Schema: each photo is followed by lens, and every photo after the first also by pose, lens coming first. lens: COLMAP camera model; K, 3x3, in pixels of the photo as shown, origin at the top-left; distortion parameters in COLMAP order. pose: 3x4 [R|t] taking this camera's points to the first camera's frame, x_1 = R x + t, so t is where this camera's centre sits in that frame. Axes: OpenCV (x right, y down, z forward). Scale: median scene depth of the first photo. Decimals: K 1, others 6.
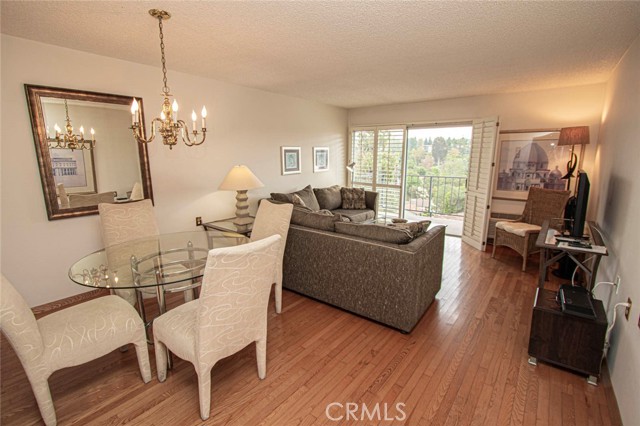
lens RADIAL K [[297.4, 0, 322.6], [0, 297.4, 212.3], [0, 0, 1]] dist [-0.008454, 0.000140]
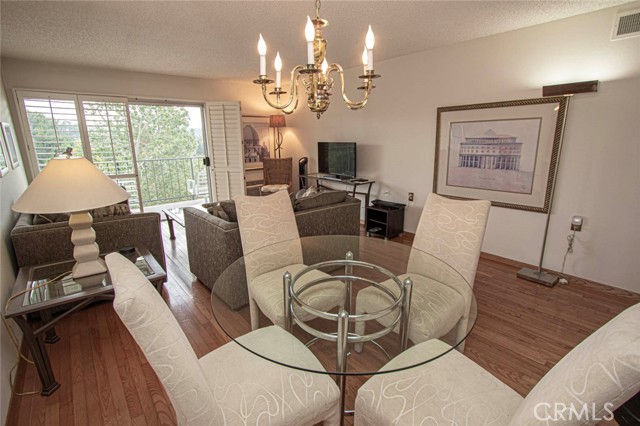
lens RADIAL K [[297.4, 0, 322.6], [0, 297.4, 212.3], [0, 0, 1]] dist [-0.008454, 0.000140]
pose [[0.195486, -0.246800, 0.949144, -0.573668], [0.193337, 0.958522, 0.209419, -0.077971], [-0.961460, 0.142566, 0.235094, 0.435270]]
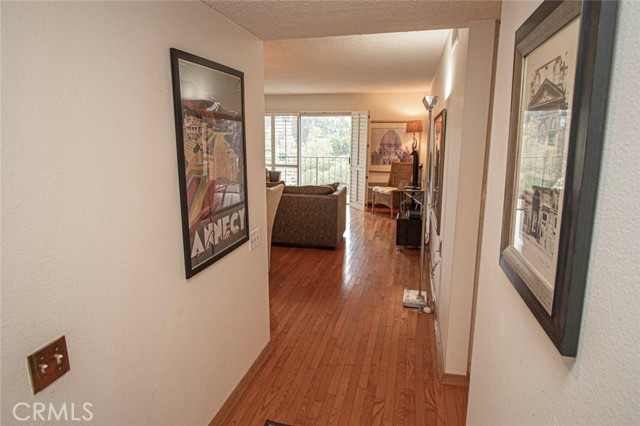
lens RADIAL K [[375.4, 0, 320.0], [0, 375.4, 213.0], [0, 0, 1]] dist [-0.000346, -0.000033]
pose [[0.913288, -0.078238, 0.399730, -0.335561], [0.071959, 0.996934, 0.030719, 0.075613], [-0.400908, 0.000709, 0.916118, -0.485921]]
